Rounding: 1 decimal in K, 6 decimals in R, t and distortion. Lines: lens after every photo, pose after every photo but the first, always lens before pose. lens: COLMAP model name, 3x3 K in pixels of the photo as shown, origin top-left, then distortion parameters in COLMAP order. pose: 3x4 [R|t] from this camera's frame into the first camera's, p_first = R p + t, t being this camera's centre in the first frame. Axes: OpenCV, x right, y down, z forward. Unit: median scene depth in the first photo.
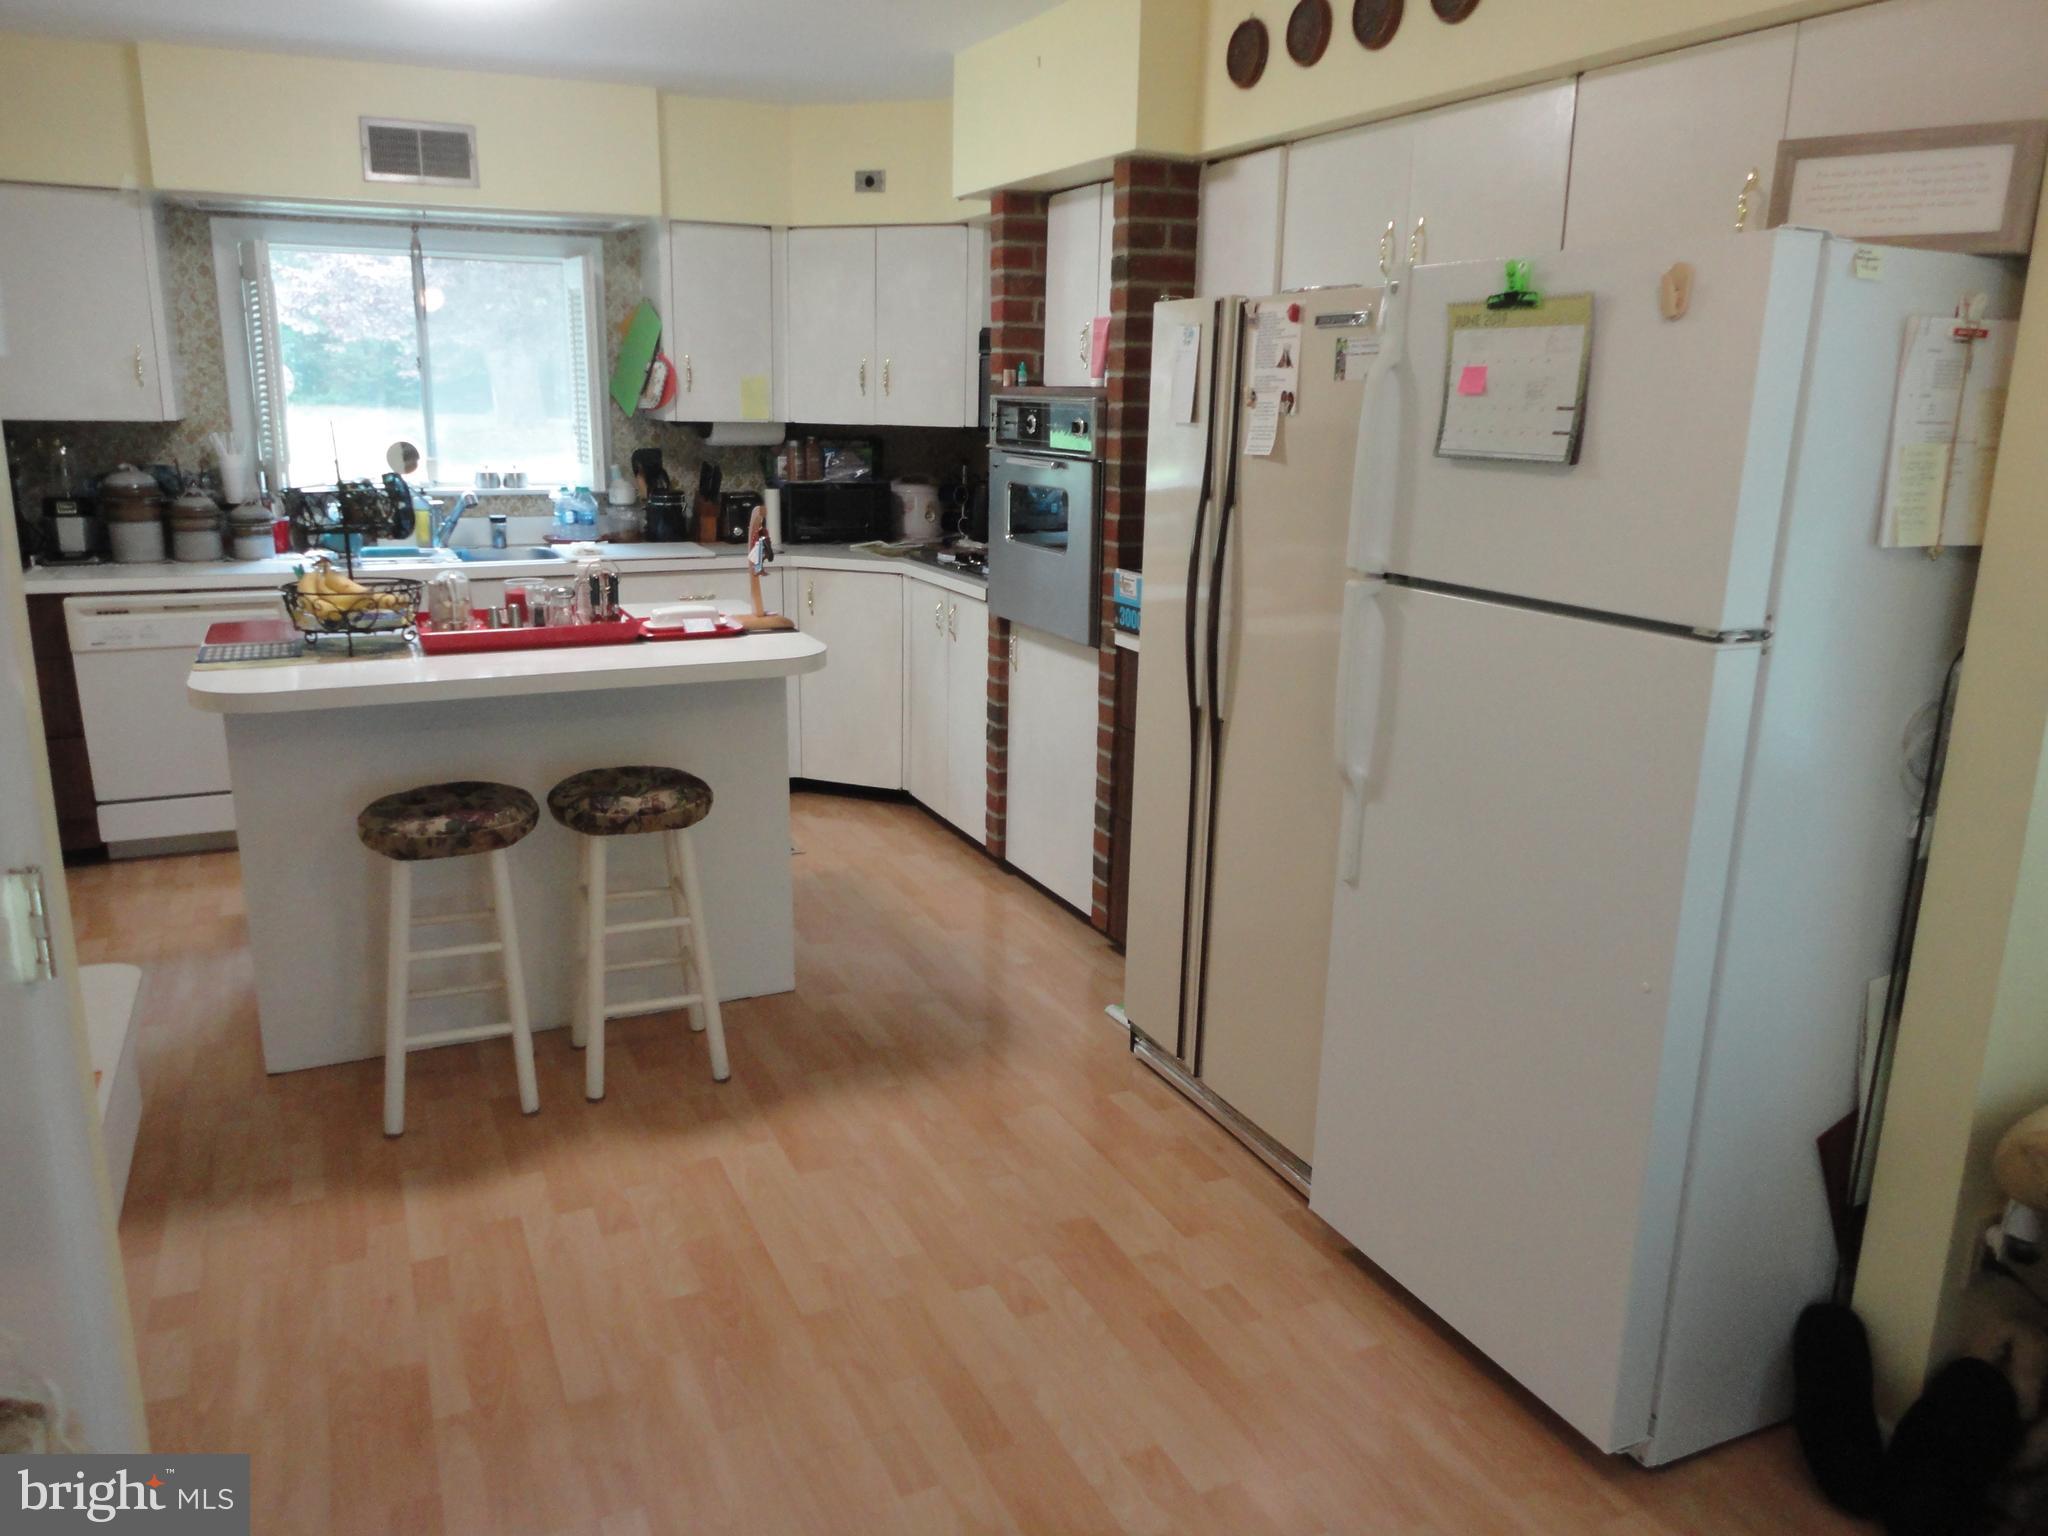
lens RADIAL K [[1521.7, 0, 1024.0], [0, 1521.7, 768.0], [0, 0, 1]] dist [0.011417, 0.011059]
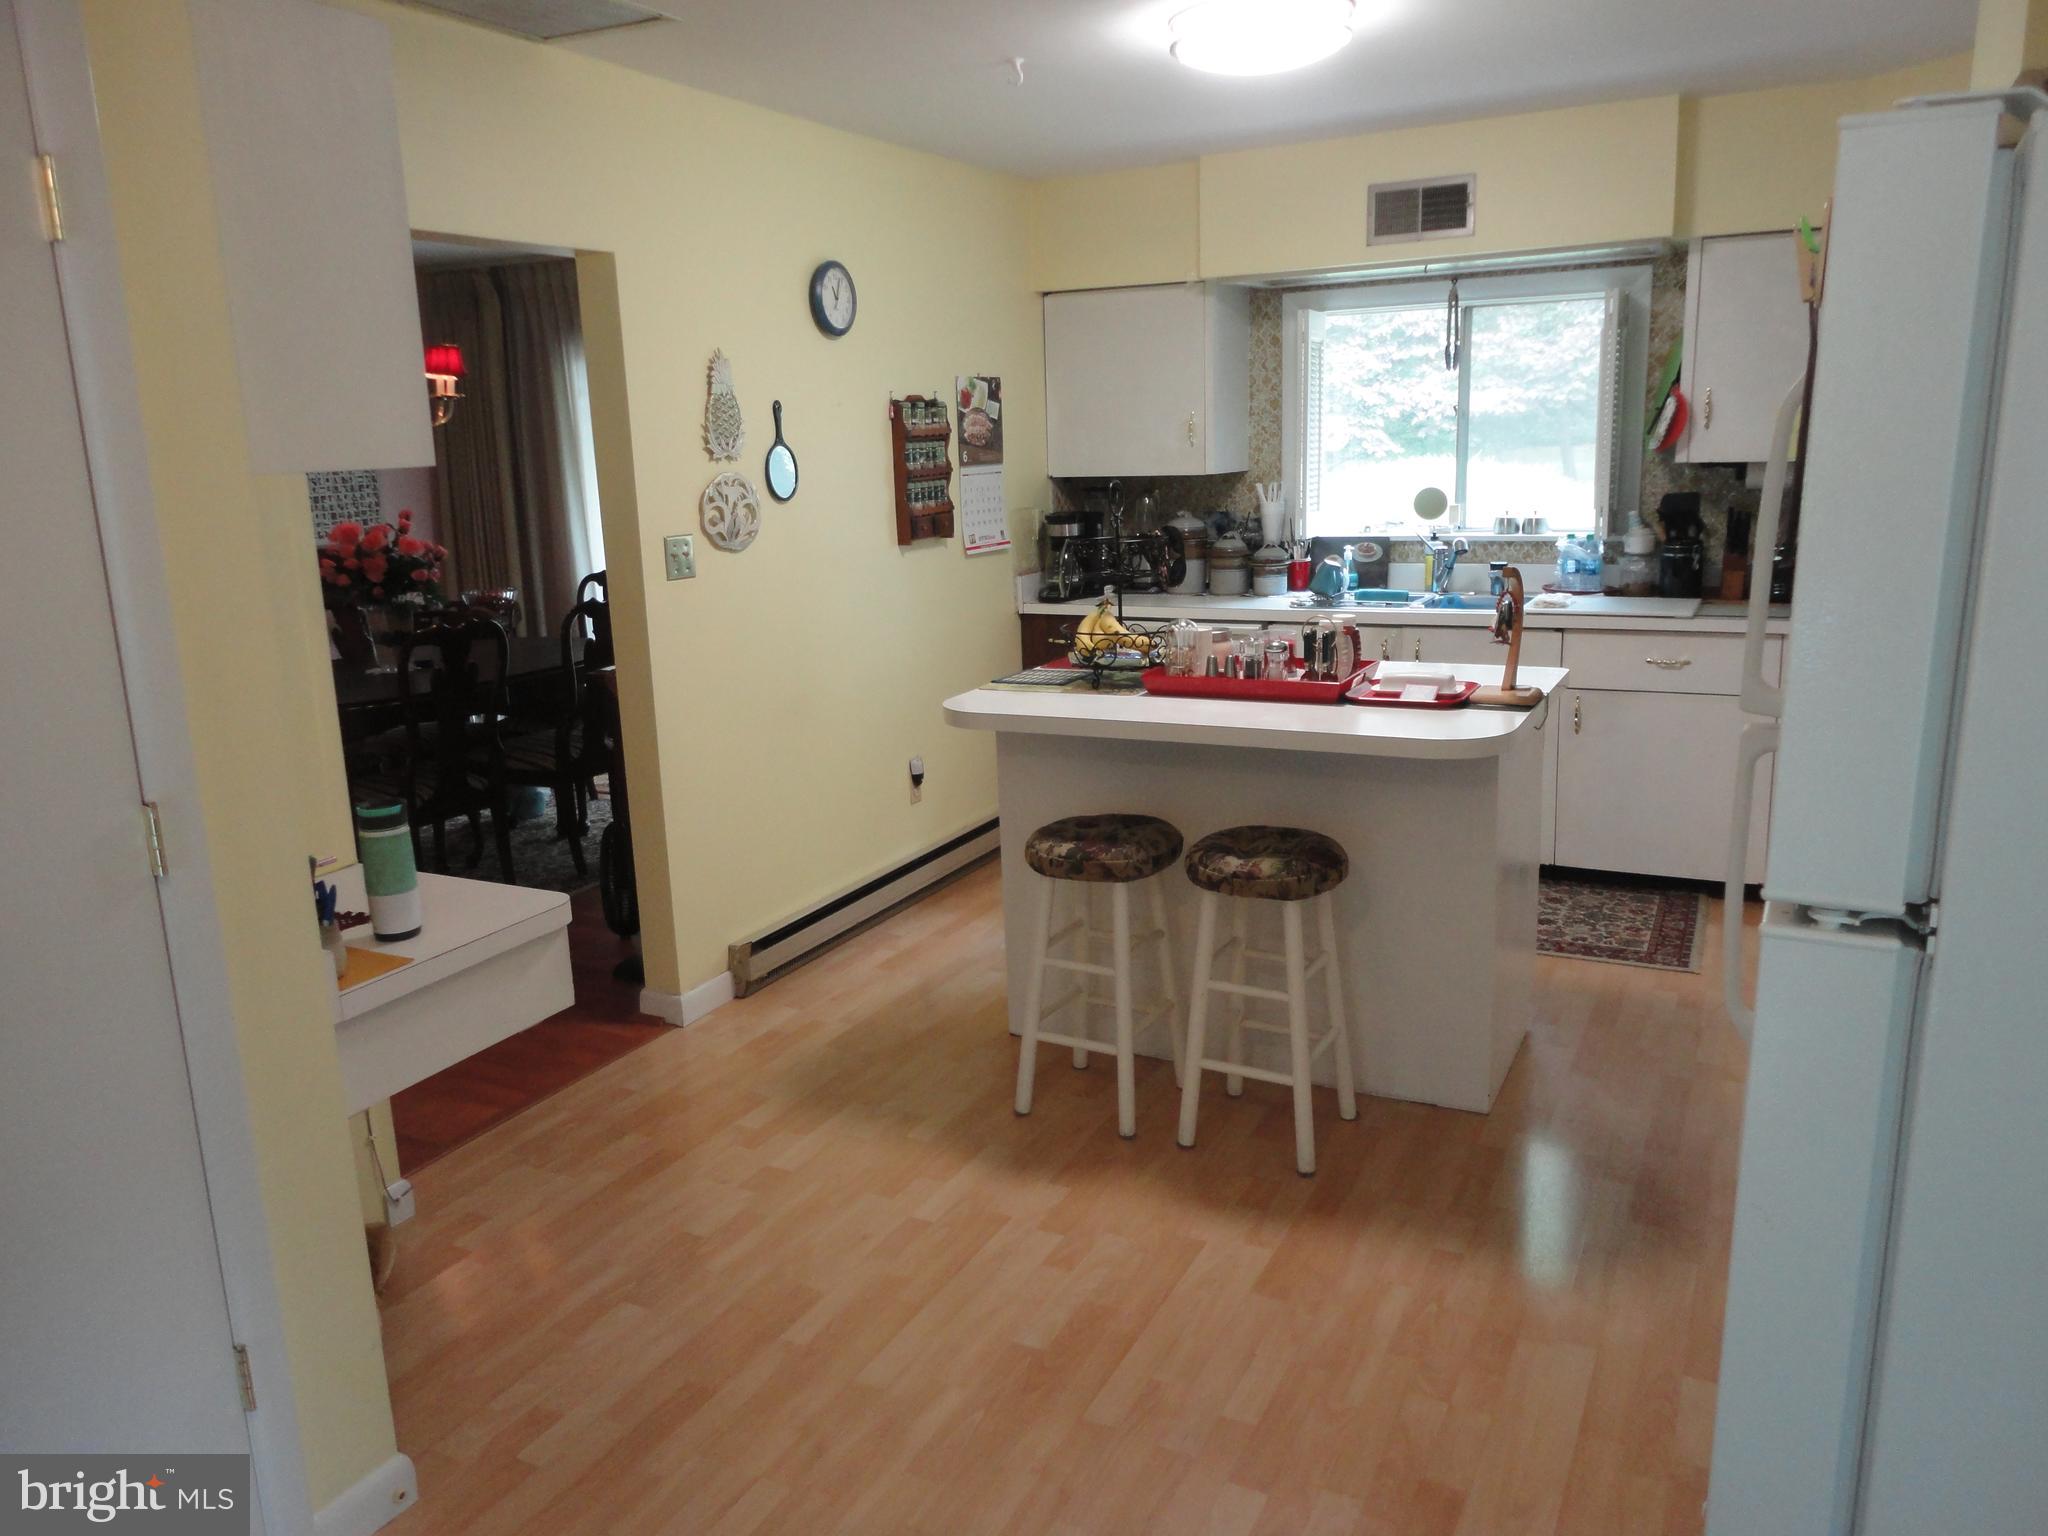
lens RADIAL K [[1517.4, 0, 1024.0], [0, 1517.4, 768.0], [0, 0, 1]] dist [-0.009462, 0.007067]
pose [[0.604096, 0.140523, -0.784424, 0.295929], [-0.153344, 0.986433, 0.058618, -0.052834], [0.782019, 0.084876, 0.617449, 0.198453]]
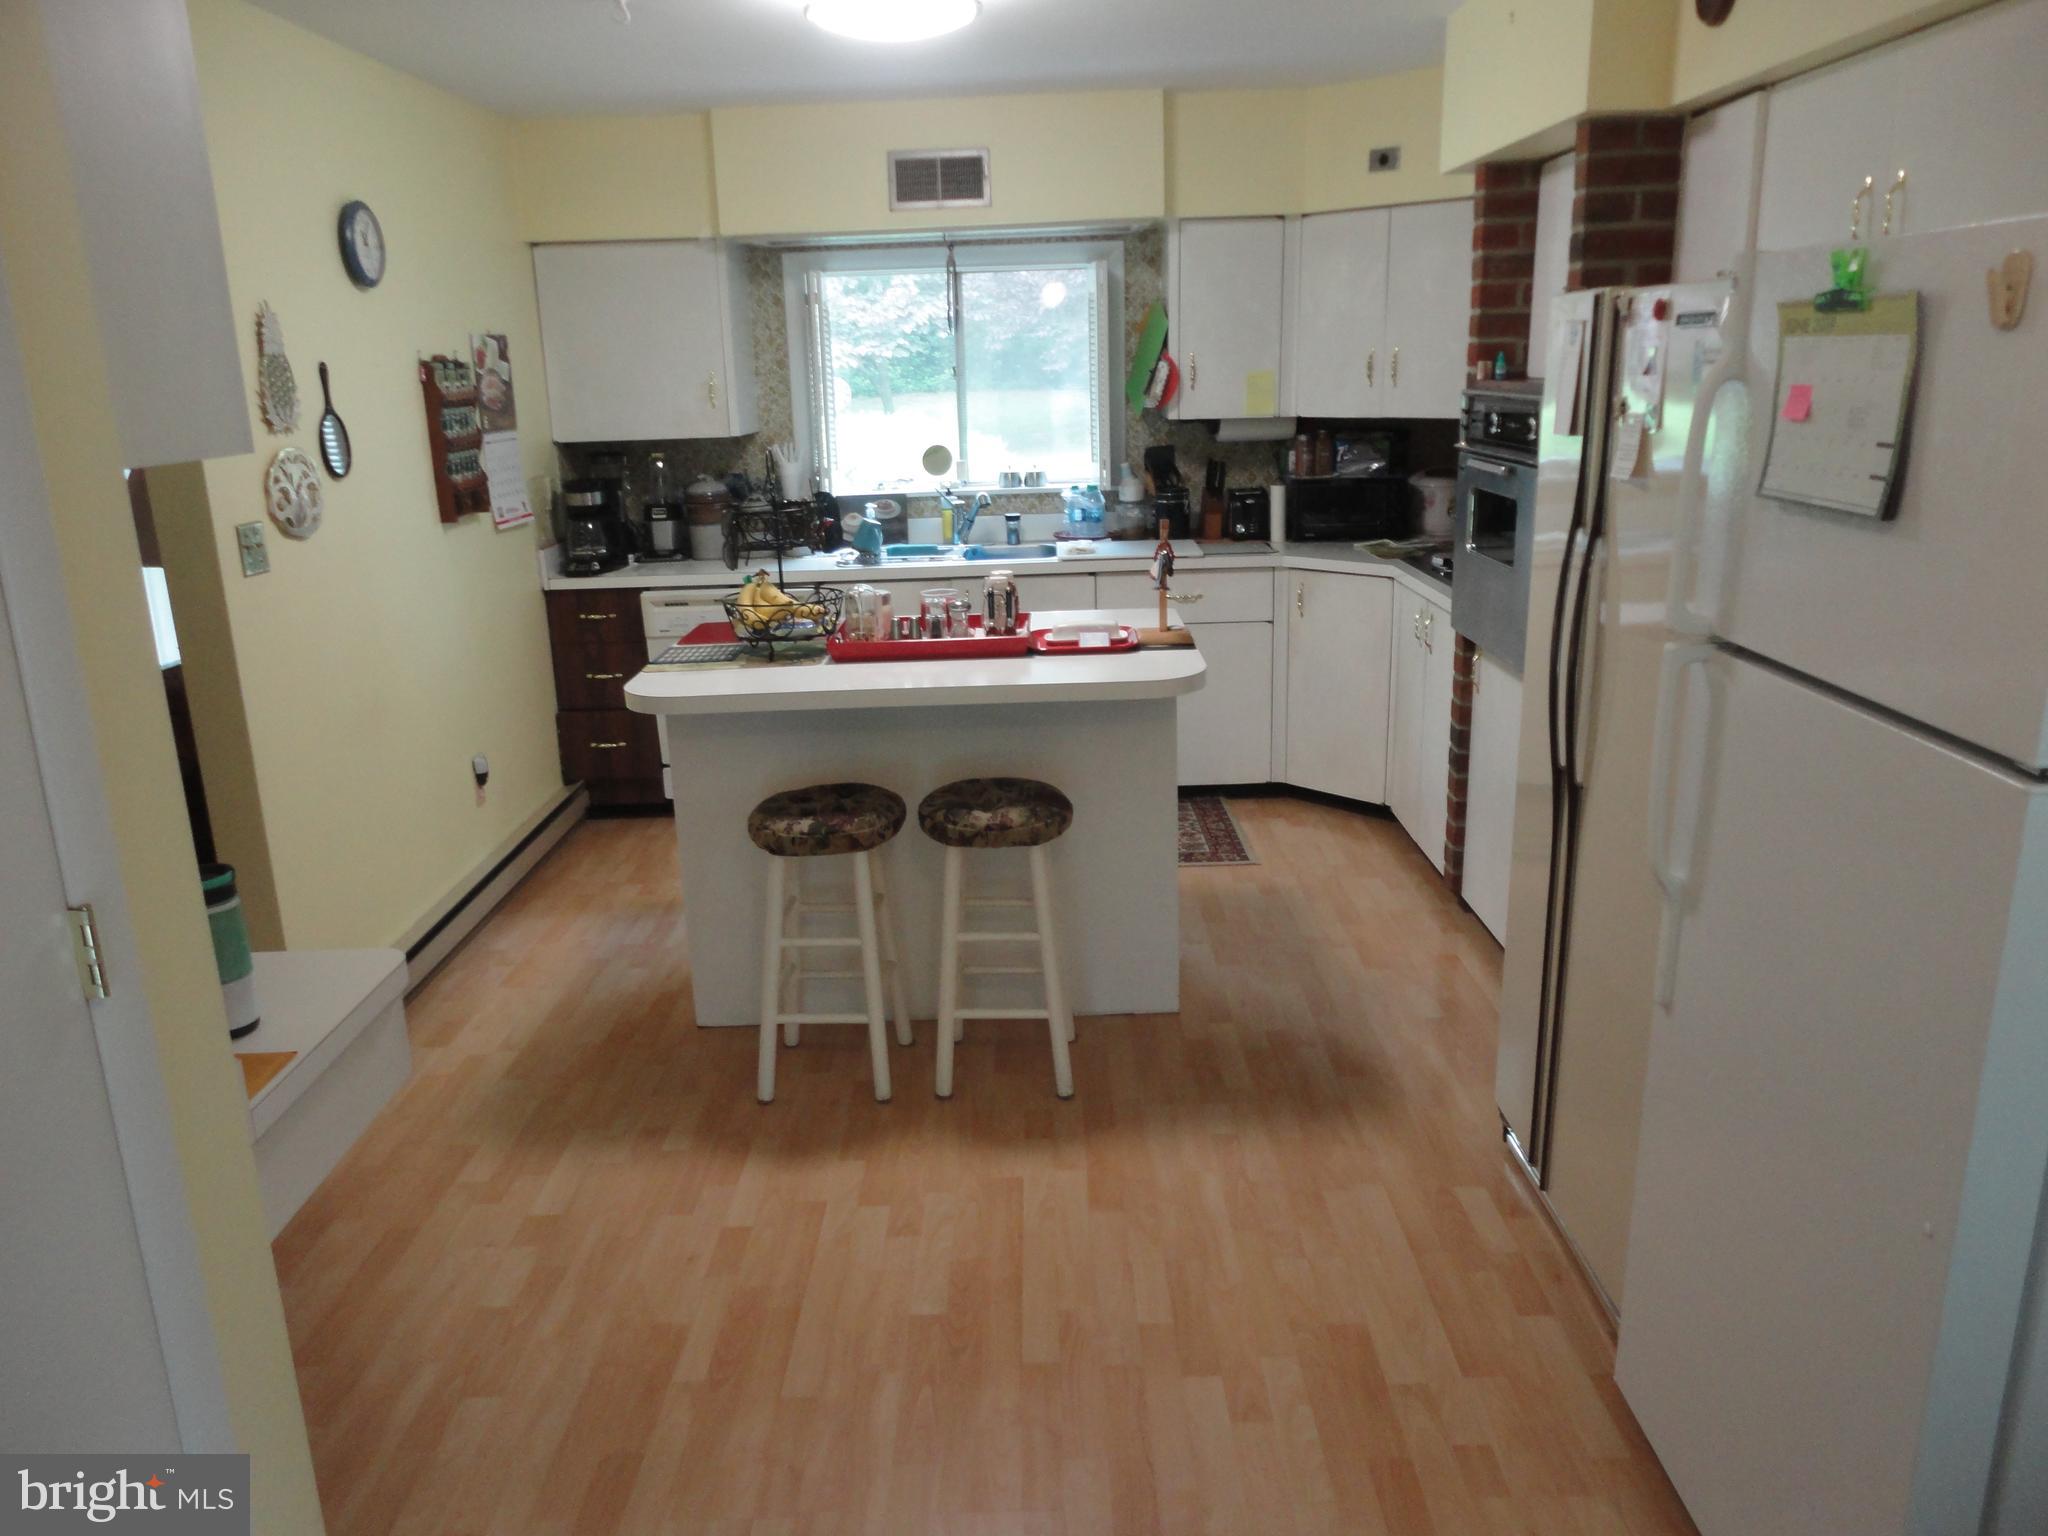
lens RADIAL K [[1517.4, 0, 1024.0], [0, 1517.4, 768.0], [0, 0, 1]] dist [-0.009462, 0.007067]
pose [[0.902687, 0.072423, -0.424159, 0.138496], [-0.062453, 0.997348, 0.037380, -0.035415], [0.425741, -0.007252, 0.904816, 0.063758]]
